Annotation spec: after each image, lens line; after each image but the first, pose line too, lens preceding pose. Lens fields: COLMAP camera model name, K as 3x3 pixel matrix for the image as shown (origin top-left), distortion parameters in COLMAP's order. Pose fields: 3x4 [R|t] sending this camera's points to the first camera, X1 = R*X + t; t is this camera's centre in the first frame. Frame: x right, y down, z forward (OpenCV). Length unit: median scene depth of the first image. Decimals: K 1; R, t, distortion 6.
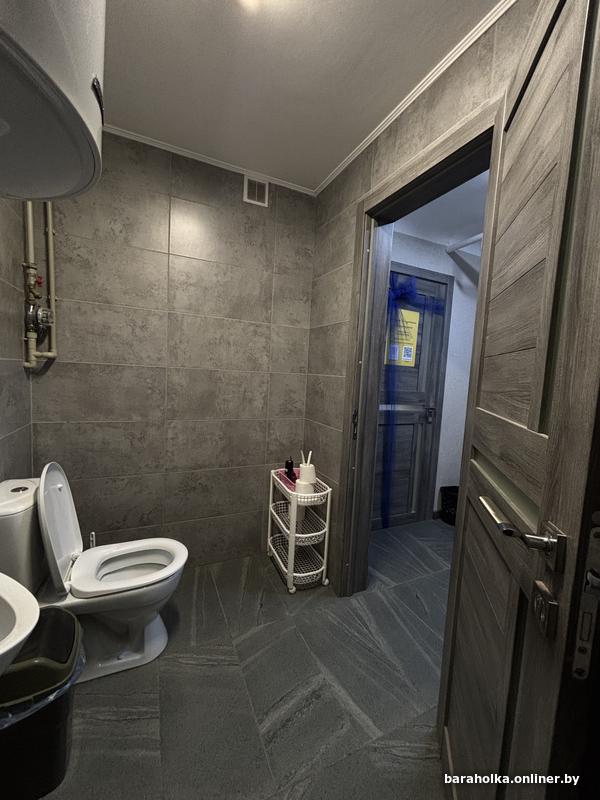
lens RADIAL K [[320.9, 0, 300.0], [0, 320.9, 400.0], [0, 0, 1]] dist [0.000446, -0.000049]
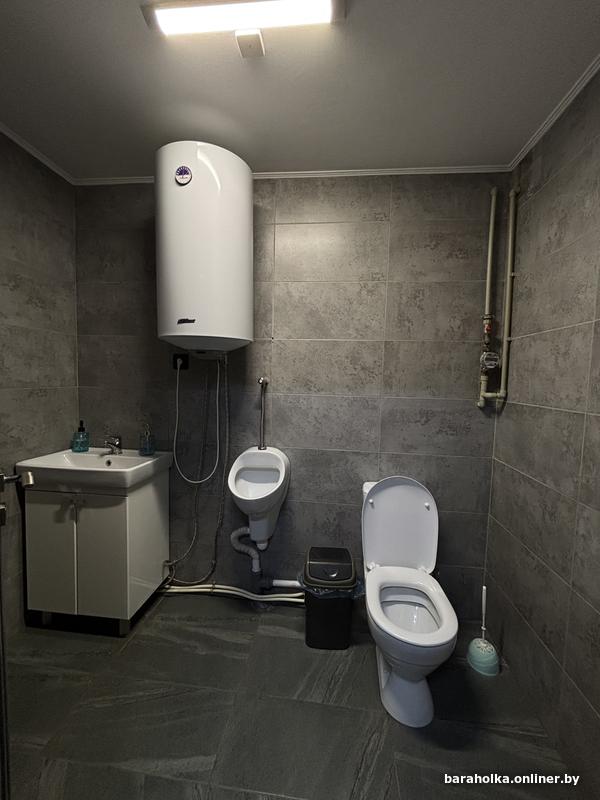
lens RADIAL K [[320.9, 0, 300.0], [0, 320.9, 400.0], [0, 0, 1]] dist [0.000446, -0.000049]
pose [[-0.523476, -0.015331, -0.851902, 0.424330], [-0.148318, 0.986213, 0.073390, -0.103804], [0.839032, 0.164771, -0.518533, 0.966066]]
